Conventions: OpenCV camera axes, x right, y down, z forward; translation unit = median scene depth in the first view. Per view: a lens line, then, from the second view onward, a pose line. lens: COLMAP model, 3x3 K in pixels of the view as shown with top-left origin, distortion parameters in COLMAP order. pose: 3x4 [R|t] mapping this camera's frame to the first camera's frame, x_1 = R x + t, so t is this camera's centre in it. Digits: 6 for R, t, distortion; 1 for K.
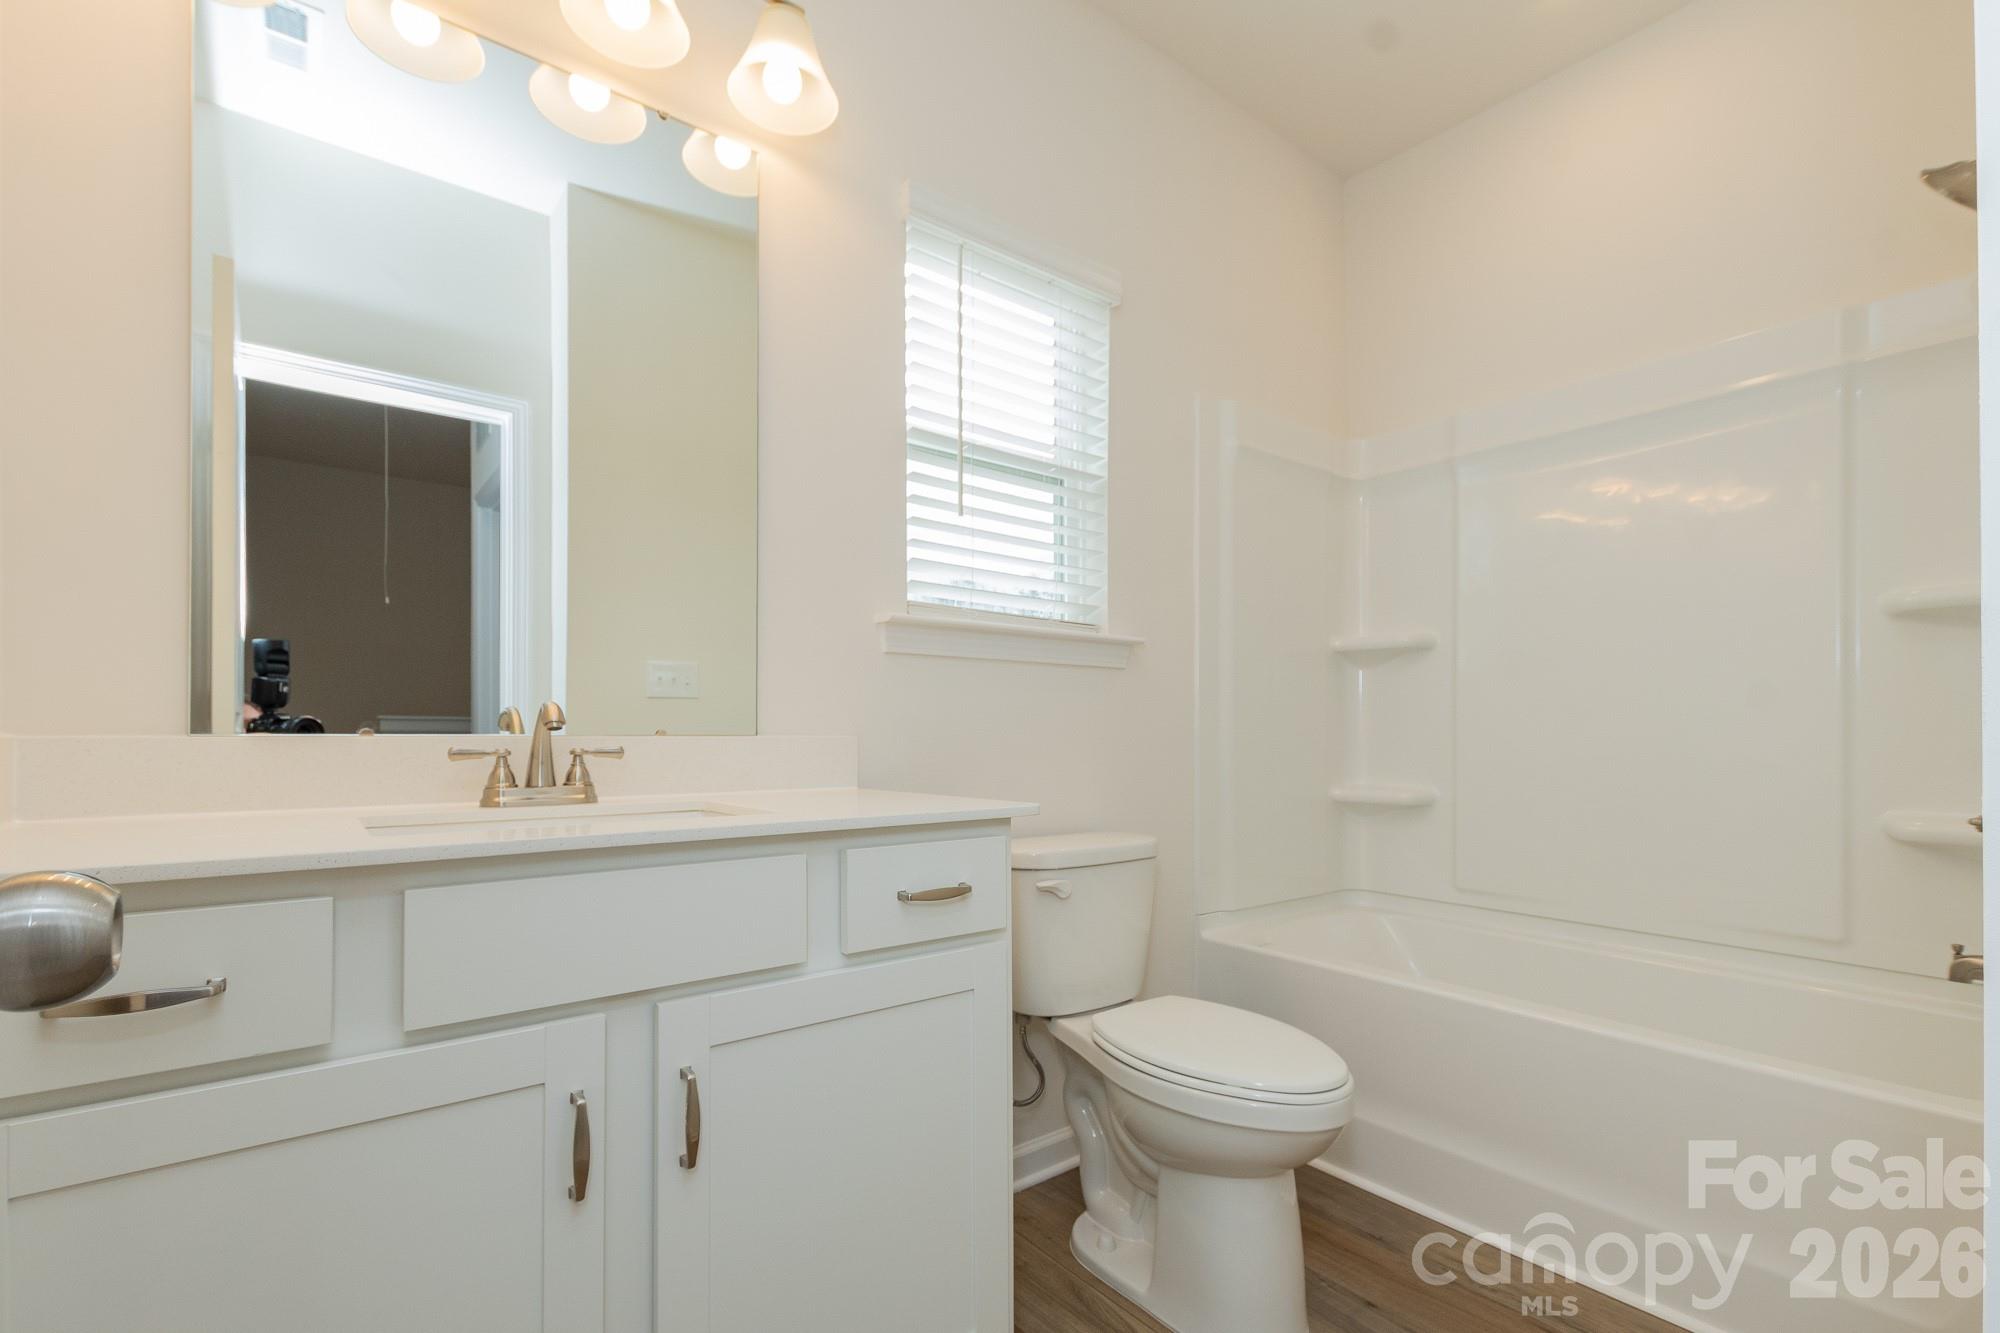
lens RADIAL K [[904.5, 0, 1003.4], [0, 904.5, 738.8], [0, 0, 1]] dist [0.002194, -0.004303]
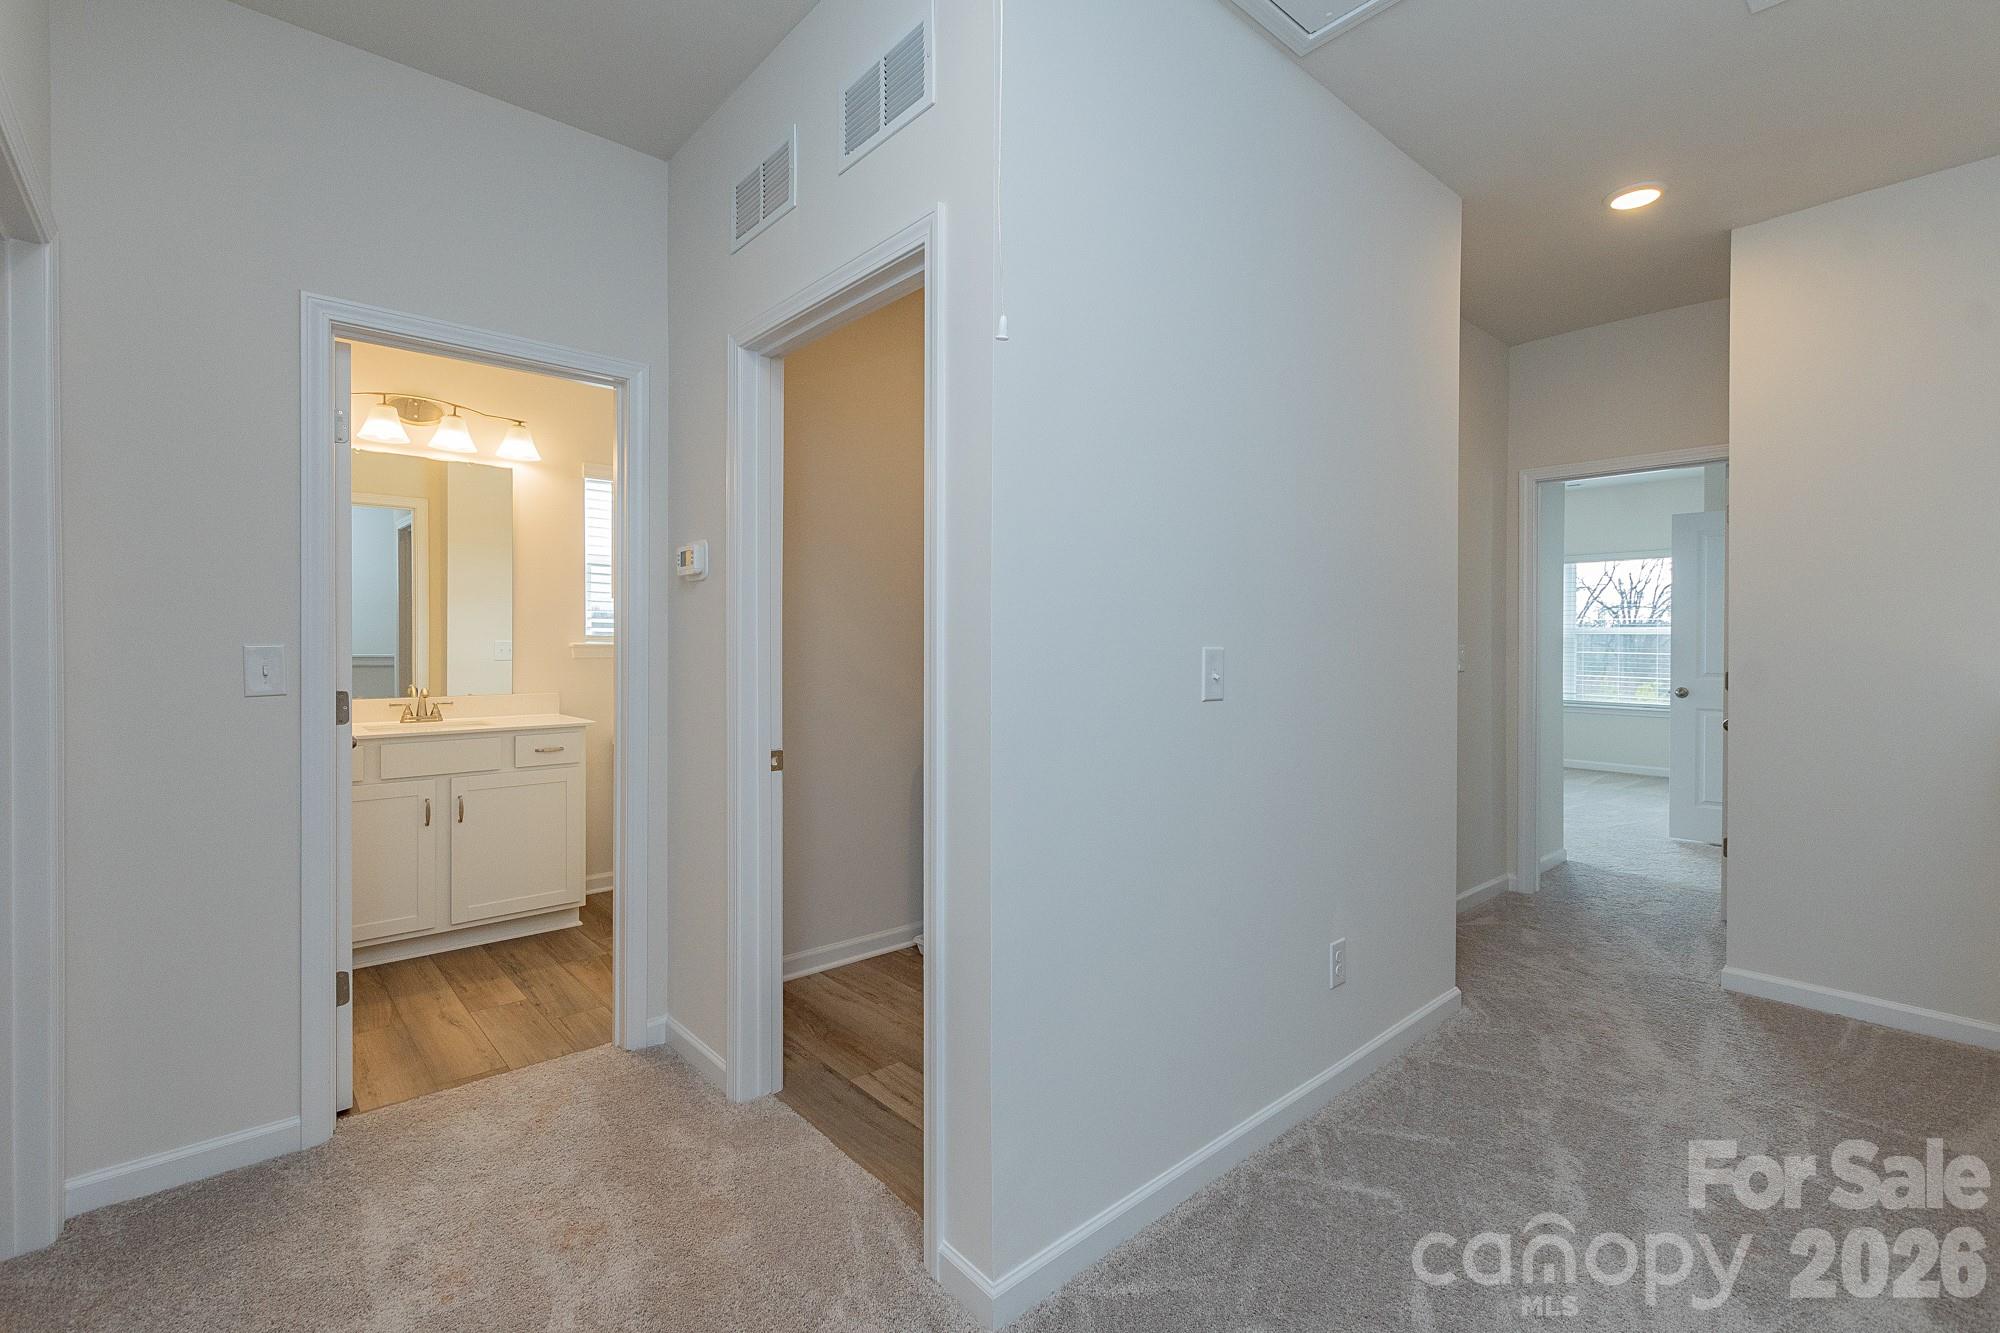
lens RADIAL K [[904.5, 0, 1002.3], [0, 904.5, 659.4], [0, 0, 1]] dist [0.002194, -0.004303]
pose [[0.998300, -0.002420, 0.058242, 1.262986], [0.001660, 0.999913, 0.013090, -0.175461], [-0.058269, -0.012971, 0.998217, -2.147334]]
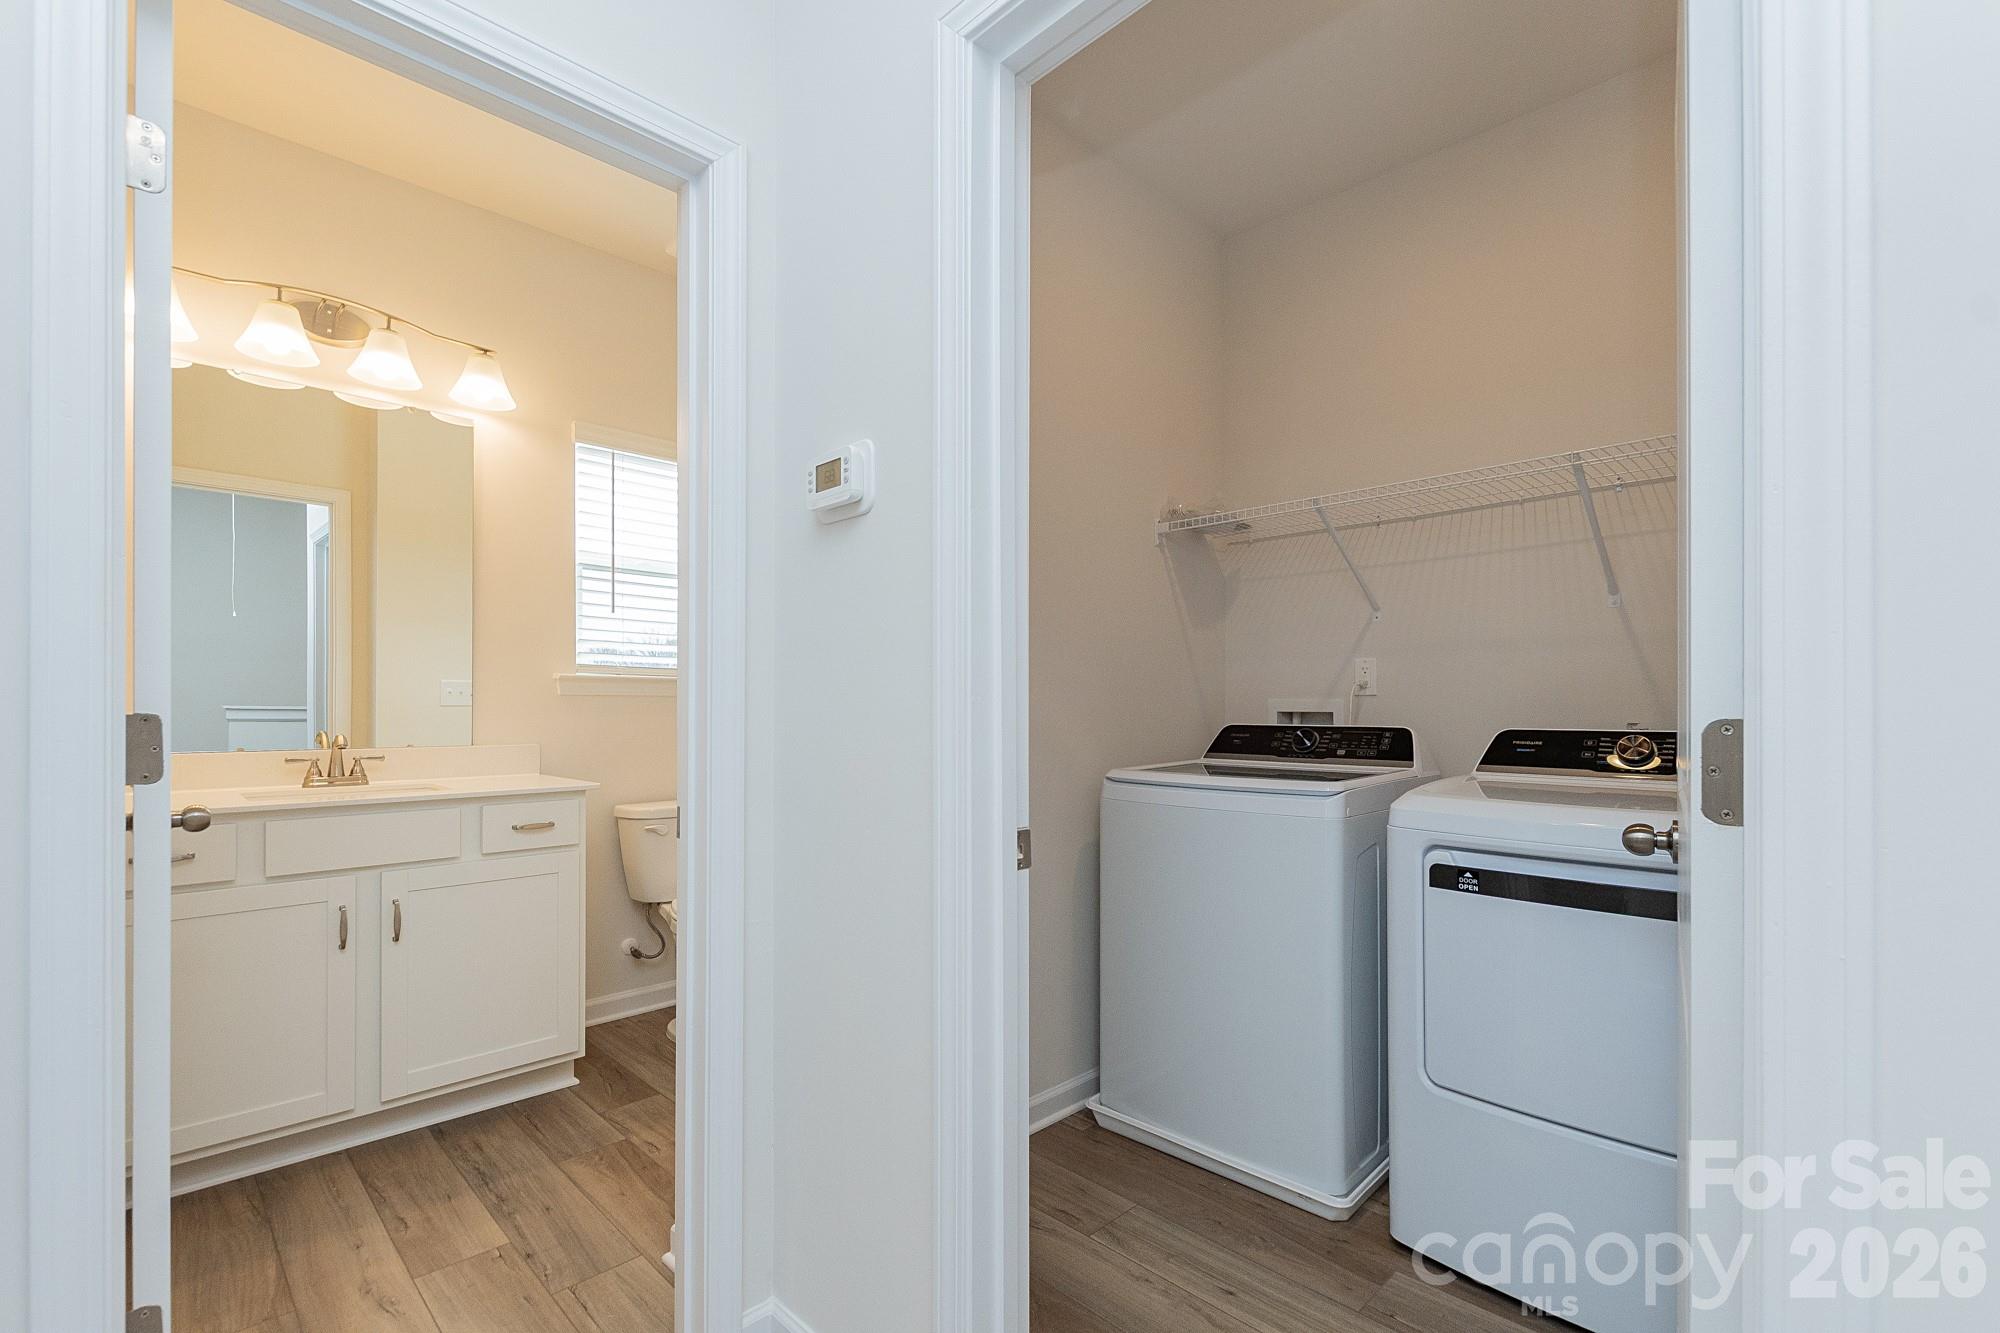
lens RADIAL K [[904.5, 0, 984.8], [0, 904.5, 715.6], [0, 0, 1]] dist [0.002194, -0.004303]
pose [[0.994893, -0.004586, 0.100829, 0.722286], [0.004399, 0.999988, 0.002071, -0.081824], [-0.100837, -0.001617, 0.994902, -1.142108]]
